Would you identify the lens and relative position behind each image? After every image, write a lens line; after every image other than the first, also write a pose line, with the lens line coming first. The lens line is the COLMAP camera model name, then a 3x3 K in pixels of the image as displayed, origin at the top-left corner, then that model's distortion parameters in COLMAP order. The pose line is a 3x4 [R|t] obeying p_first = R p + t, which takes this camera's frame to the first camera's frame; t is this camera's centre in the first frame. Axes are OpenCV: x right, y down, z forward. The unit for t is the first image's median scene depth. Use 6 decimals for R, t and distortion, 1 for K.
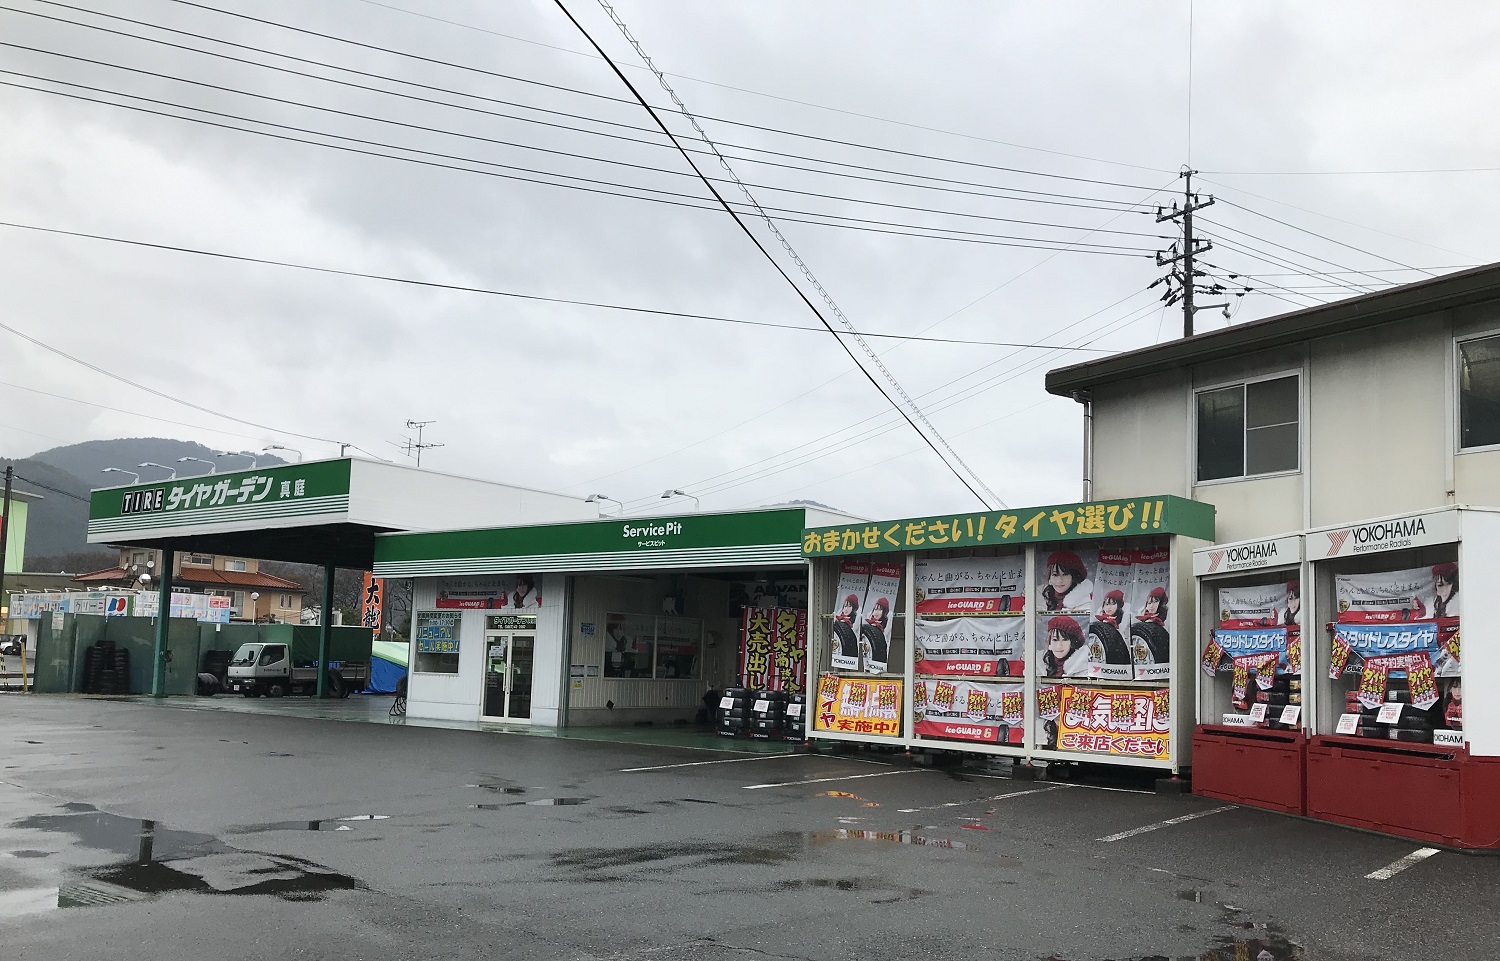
lens RADIAL K [[1238.5, 0, 798.2], [0, 1238.5, 574.4], [0, 0, 1]] dist [0.025460, -0.073803]
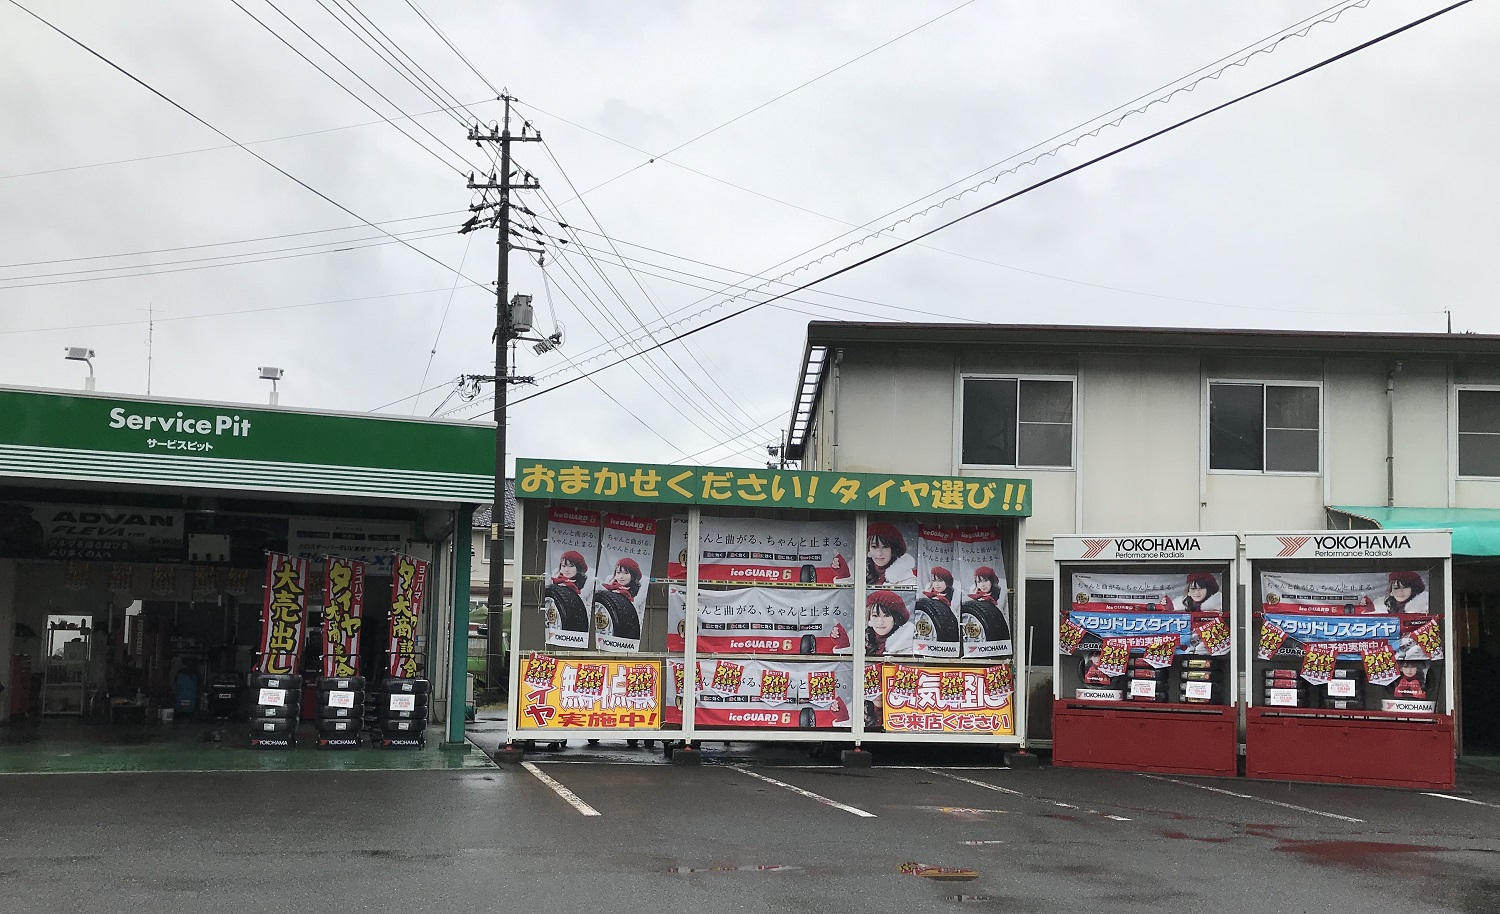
lens RADIAL K [[1241.5, 0, 757.0], [0, 1241.5, 562.6], [0, 0, 1]] dist [0.054623, -0.046435]
pose [[0.560277, 0.035870, 0.827529, -0.472315], [-0.067884, 0.997690, 0.002715, 0.012016], [-0.825519, -0.057697, 0.561417, 0.412313]]
